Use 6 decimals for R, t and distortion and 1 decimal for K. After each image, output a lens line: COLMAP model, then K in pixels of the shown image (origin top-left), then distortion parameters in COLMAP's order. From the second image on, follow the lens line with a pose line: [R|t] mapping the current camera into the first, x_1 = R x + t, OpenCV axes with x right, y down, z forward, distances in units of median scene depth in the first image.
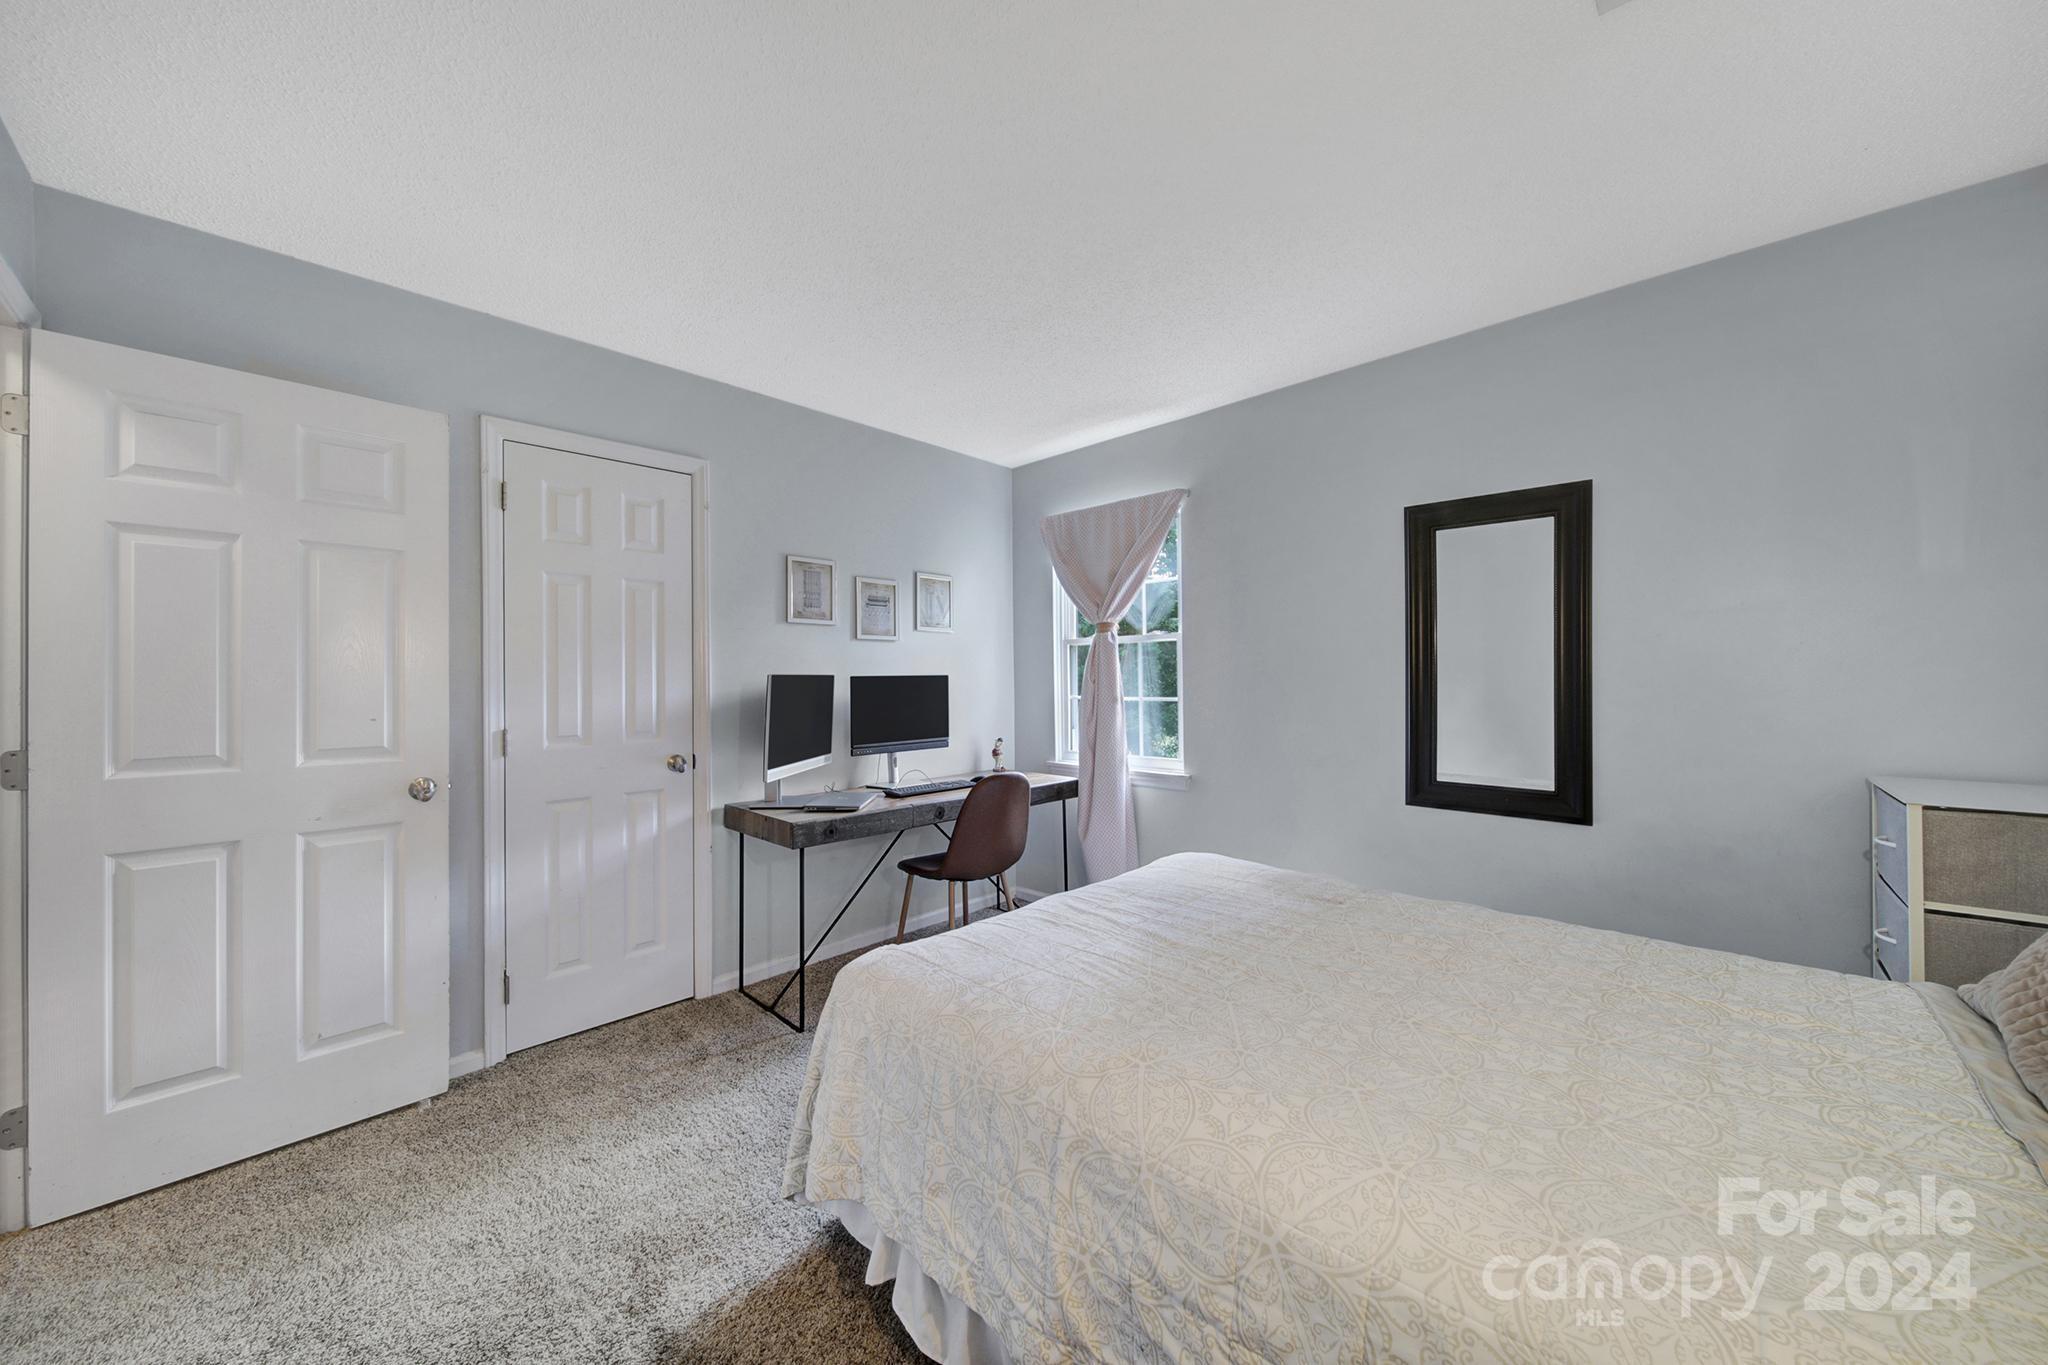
lens RADIAL K [[731.5, 0, 1017.0], [0, 731.5, 656.4], [0, 0, 1]] dist [-0.001023, -0.000142]
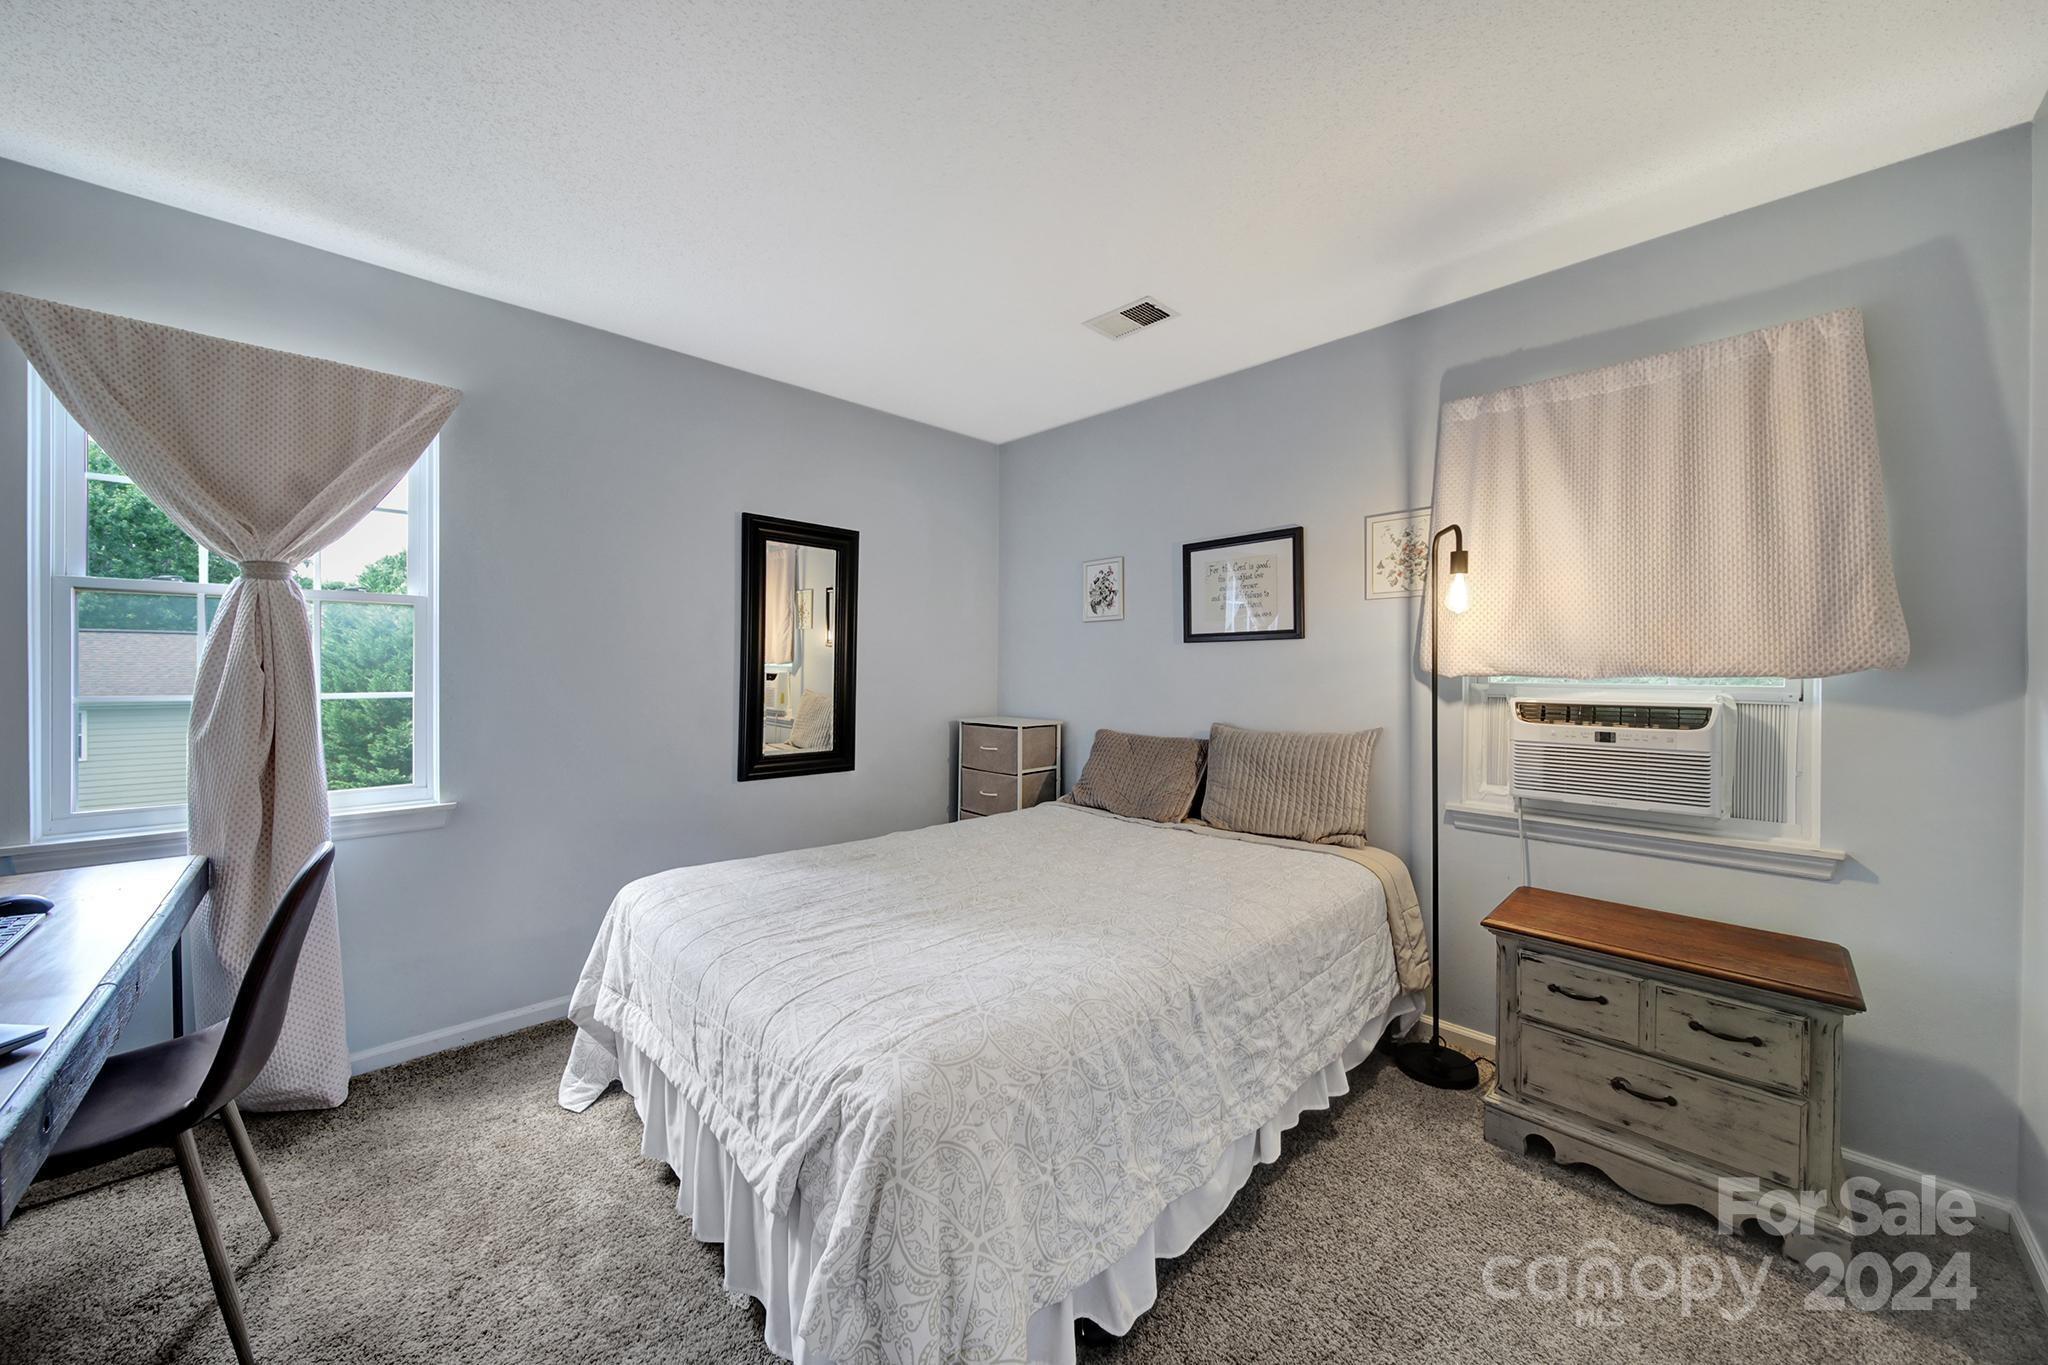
lens RADIAL K [[731.5, 0, 1017.0], [0, 731.5, 656.4], [0, 0, 1]] dist [-0.001023, -0.000142]
pose [[0.024541, 0.021245, 0.999473, -0.781022], [-0.035564, 0.999160, -0.020365, 0.029737], [-0.999066, -0.035045, 0.025276, 0.771758]]
